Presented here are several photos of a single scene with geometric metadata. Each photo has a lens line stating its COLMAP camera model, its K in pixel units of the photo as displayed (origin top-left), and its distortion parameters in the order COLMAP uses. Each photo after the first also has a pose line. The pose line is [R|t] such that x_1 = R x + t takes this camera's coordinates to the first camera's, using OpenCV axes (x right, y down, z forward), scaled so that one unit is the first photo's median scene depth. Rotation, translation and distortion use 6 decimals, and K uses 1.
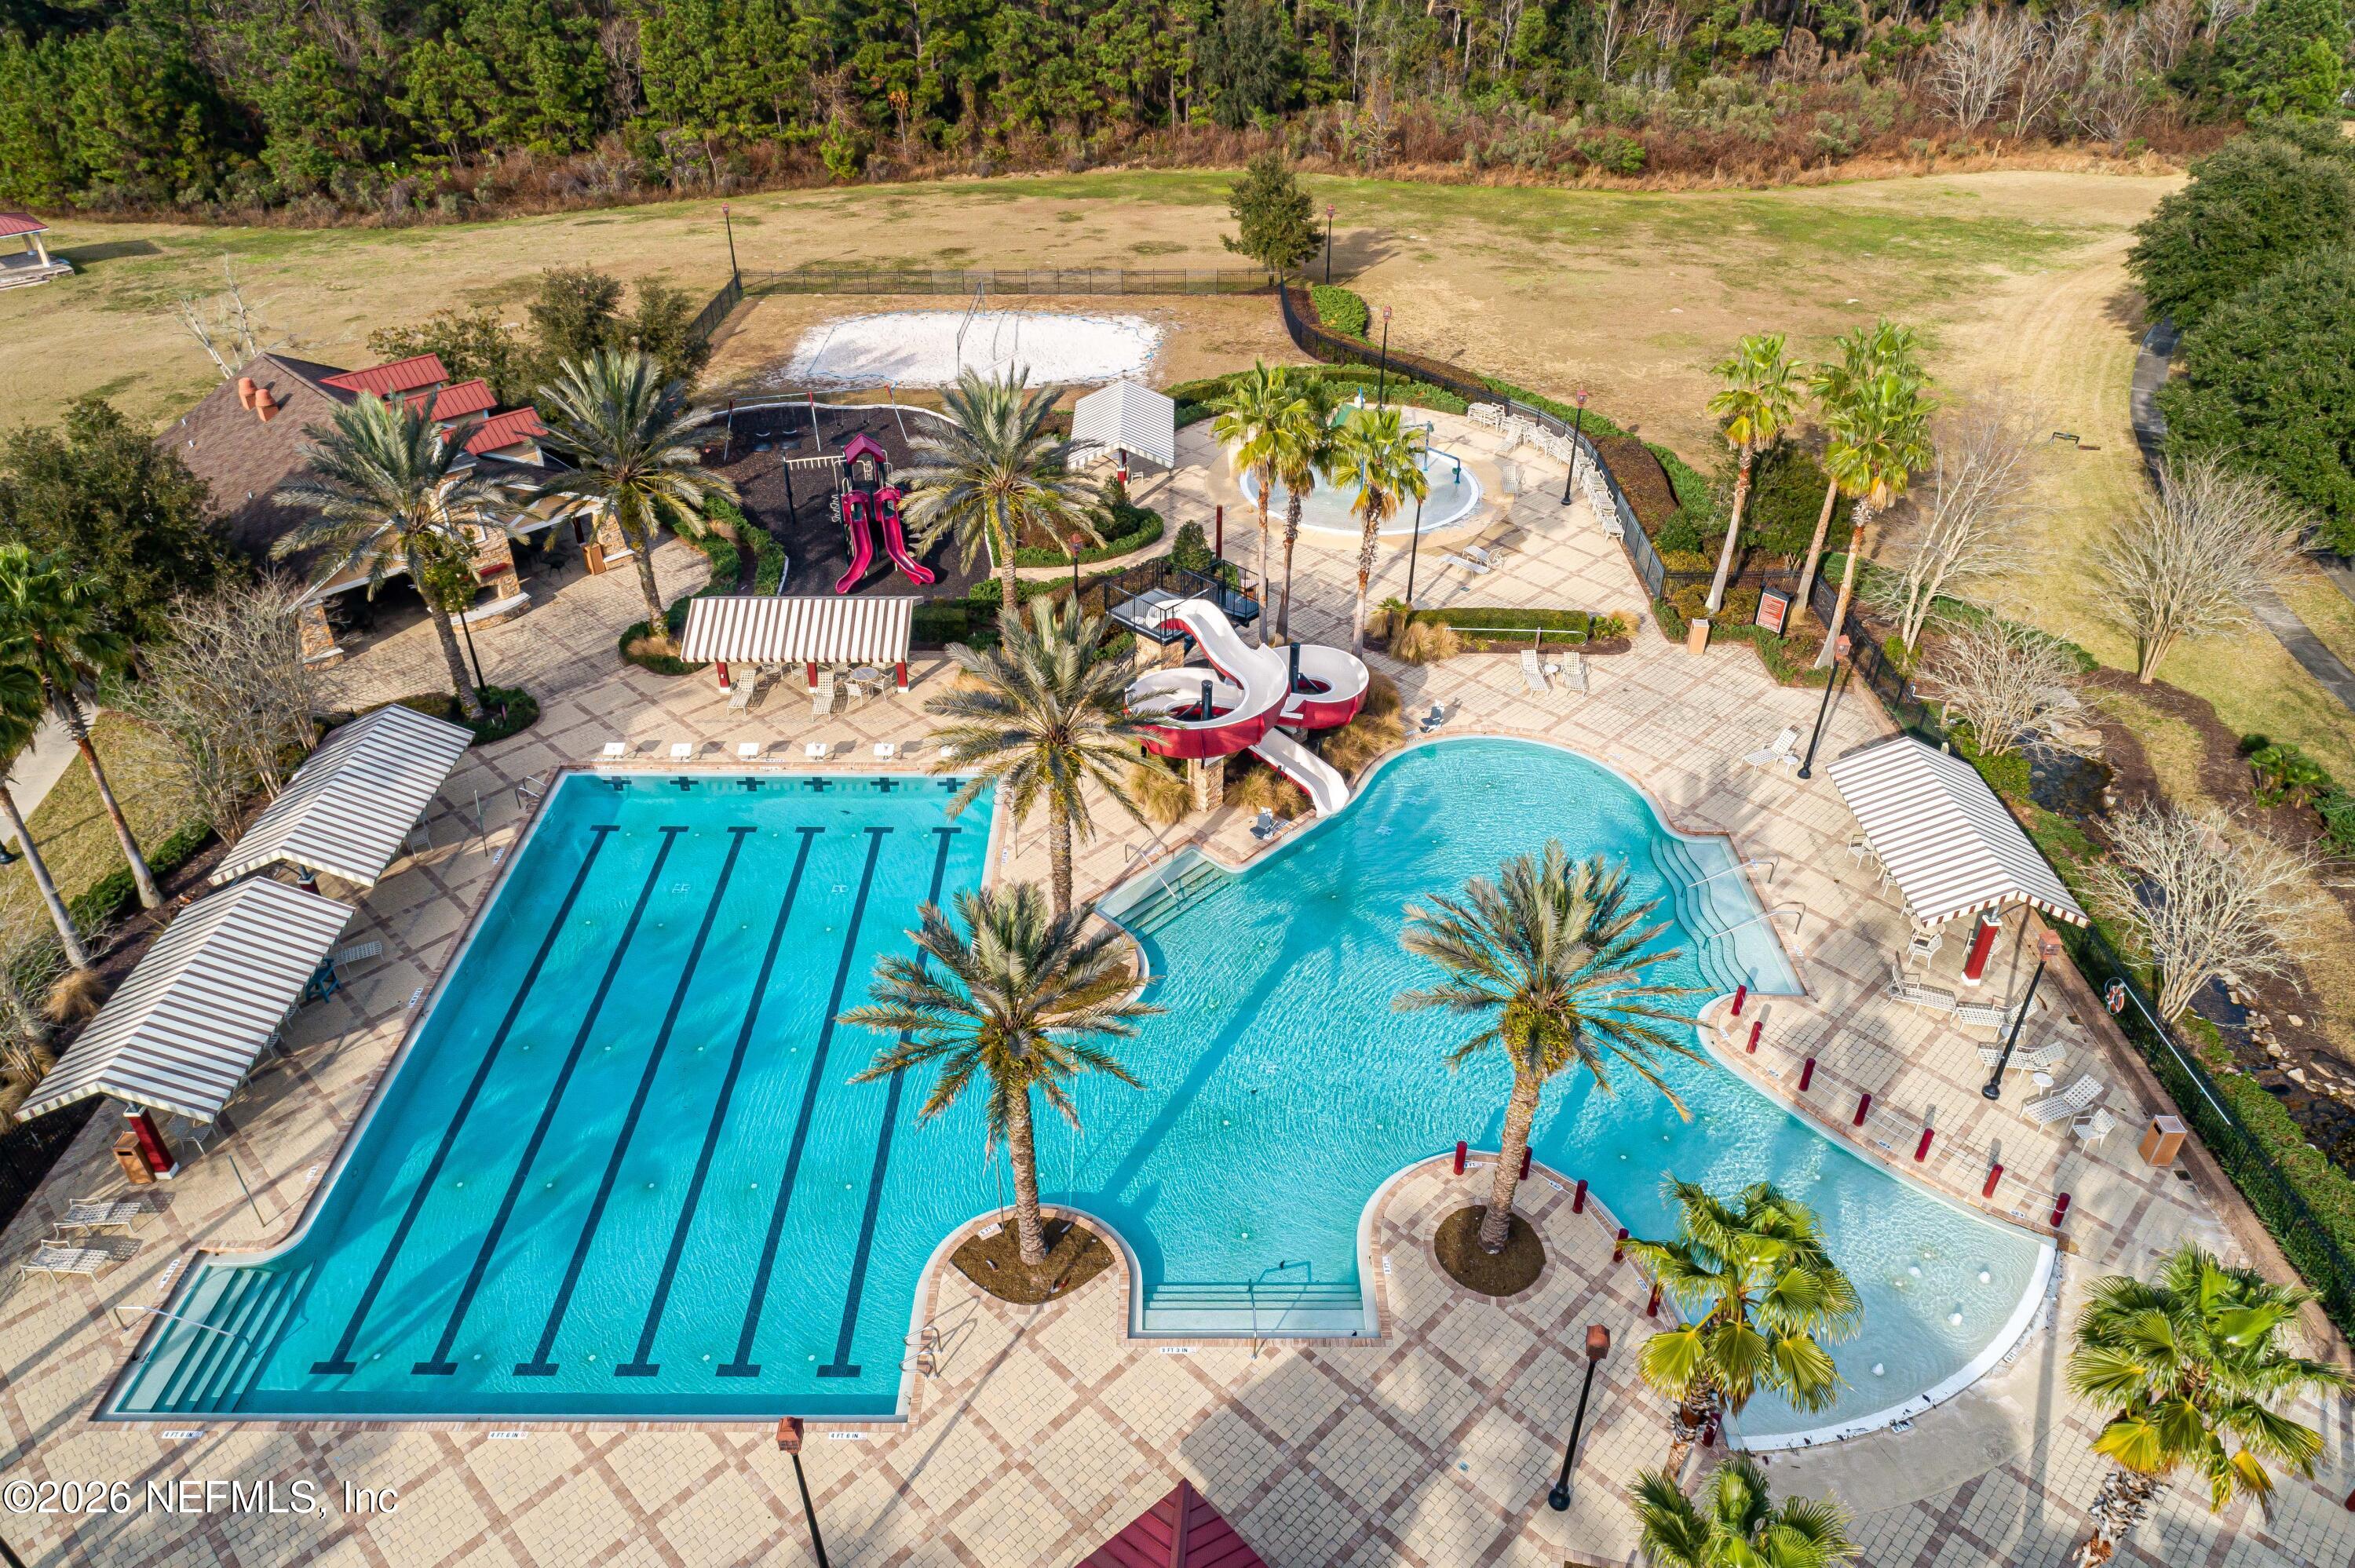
lens RADIAL K [[1568.1, 0, 1177.5], [0, 1568.1, 784.0], [0, 0, 1]] dist [-0.006885, 0.003513]
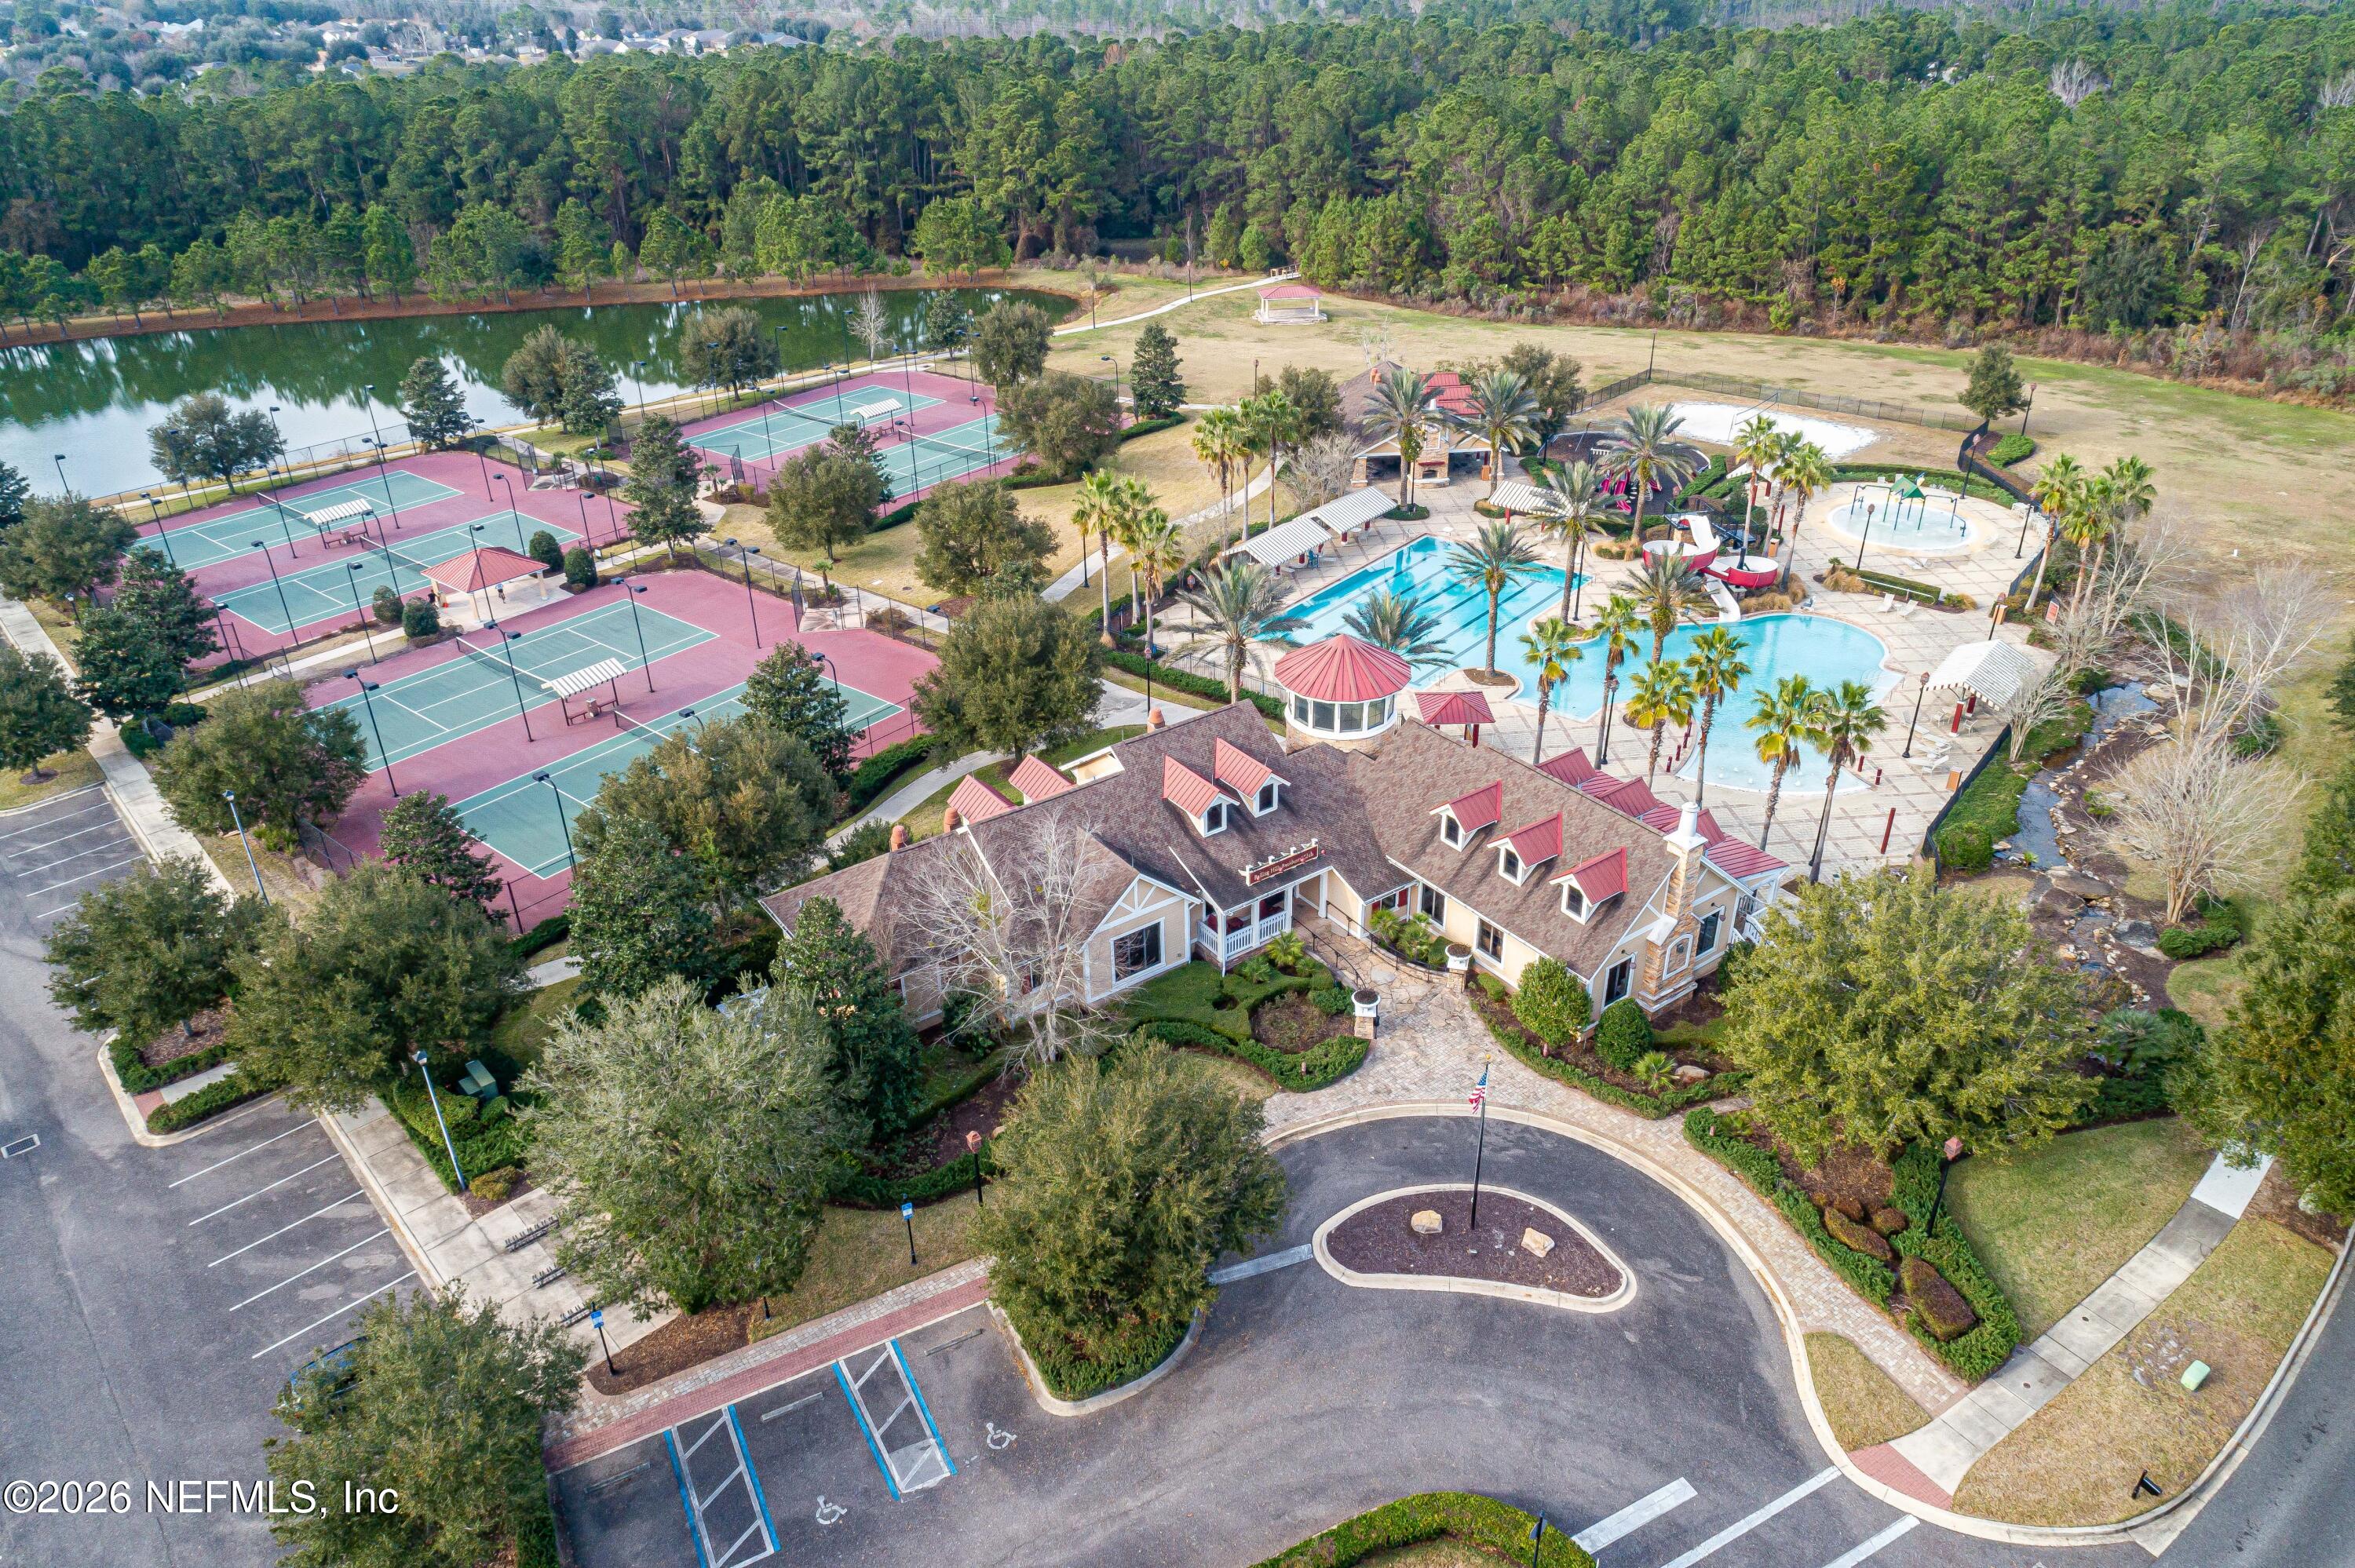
lens RADIAL K [[1568.1, 0, 1177.5], [0, 1568.1, 784.0], [0, 0, 1]] dist [-0.006885, 0.003513]
pose [[0.767483, 0.293942, -0.569709, 0.320086], [-0.340406, 0.939909, 0.026370, 0.169509], [0.543226, 0.173694, 0.821423, -0.446230]]
